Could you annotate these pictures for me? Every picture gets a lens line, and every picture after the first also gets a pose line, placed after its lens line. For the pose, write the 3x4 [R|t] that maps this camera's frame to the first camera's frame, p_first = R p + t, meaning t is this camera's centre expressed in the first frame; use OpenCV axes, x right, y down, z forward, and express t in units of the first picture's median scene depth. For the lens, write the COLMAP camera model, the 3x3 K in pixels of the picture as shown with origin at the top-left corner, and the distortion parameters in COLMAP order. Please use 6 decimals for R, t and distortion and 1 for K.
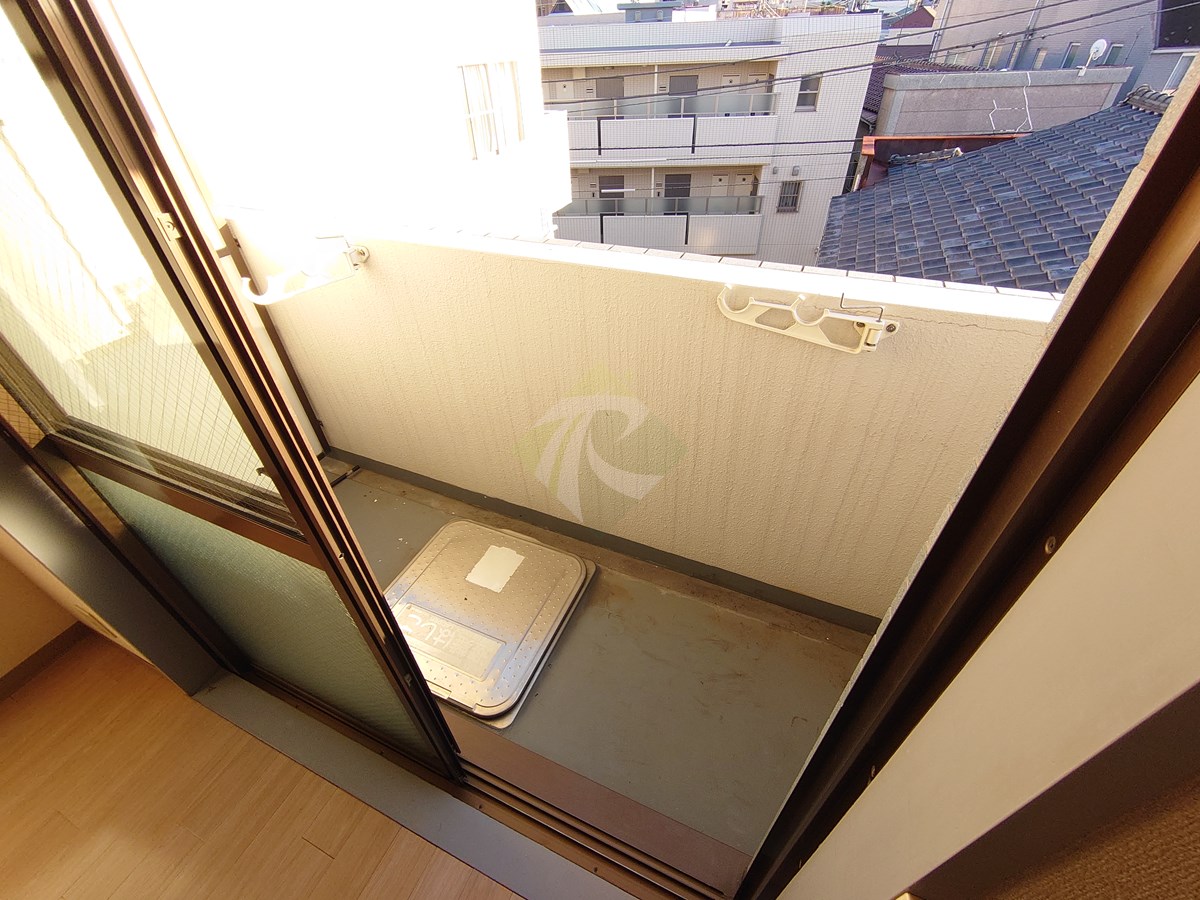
lens RADIAL K [[507.9, 0, 601.1], [0, 507.9, 449.3], [0, 0, 1]] dist [-0.000028, -0.000725]
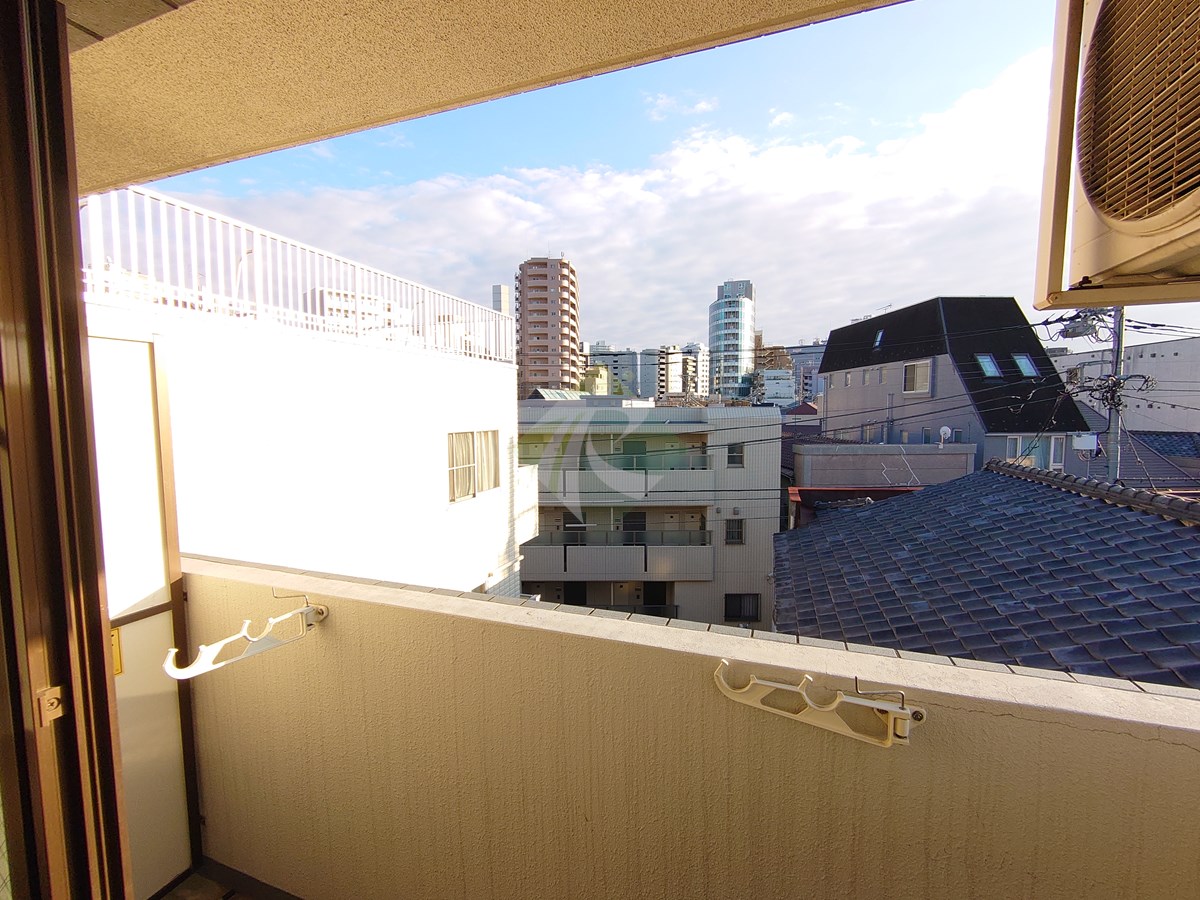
lens RADIAL K [[510.5, 0, 601.8], [0, 510.5, 452.8], [0, 0, 1]] dist [-0.001221, -0.000554]
pose [[0.997255, 0.019681, 0.071382, -0.008765], [0.024512, 0.821930, -0.569060, -0.022974], [-0.069871, 0.569248, 0.819192, 0.010042]]
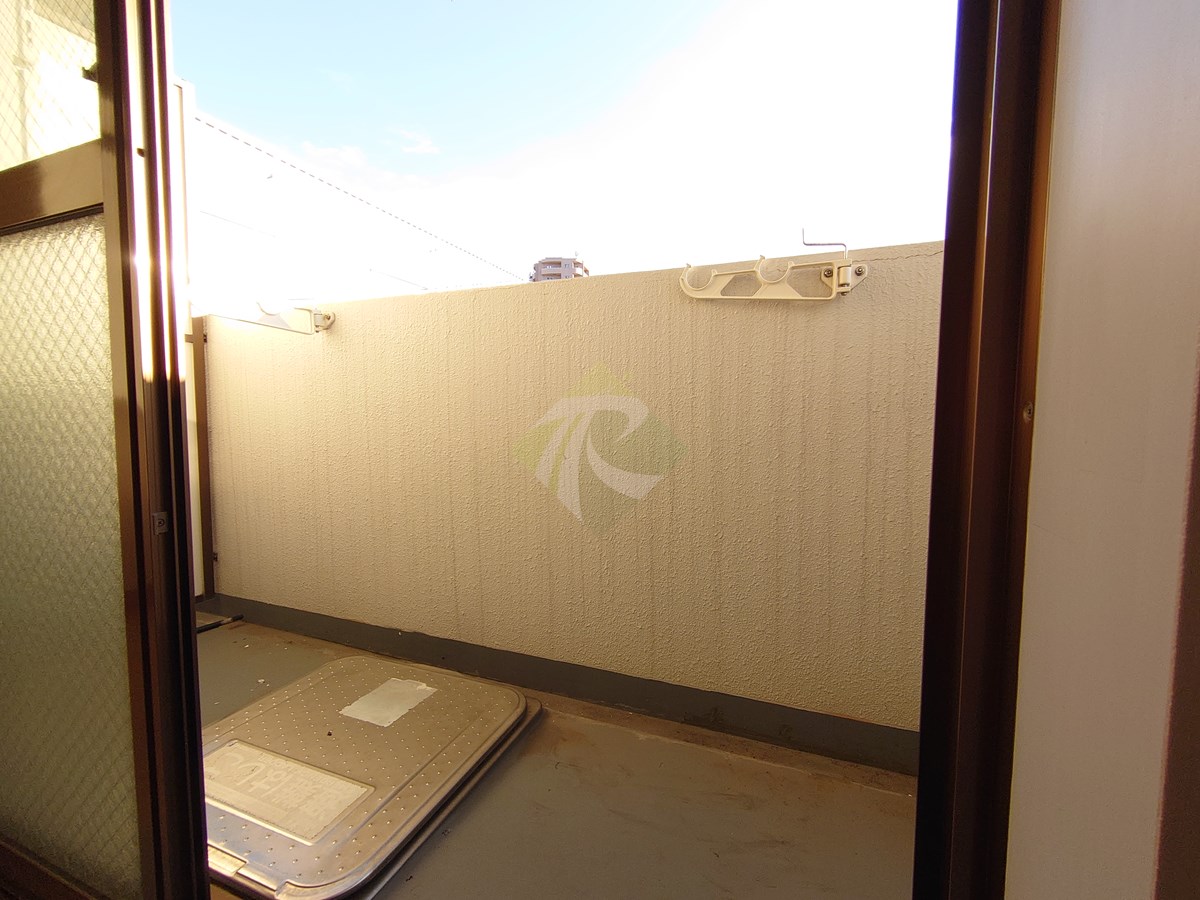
lens RADIAL K [[507.9, 0, 601.1], [0, 507.9, 449.3], [0, 0, 1]] dist [-0.000028, -0.000725]
pose [[0.998277, 0.033445, 0.048206, 0.008216], [0.000075, 0.820888, -0.571089, 0.110167], [-0.058672, 0.570109, 0.819472, 0.080118]]
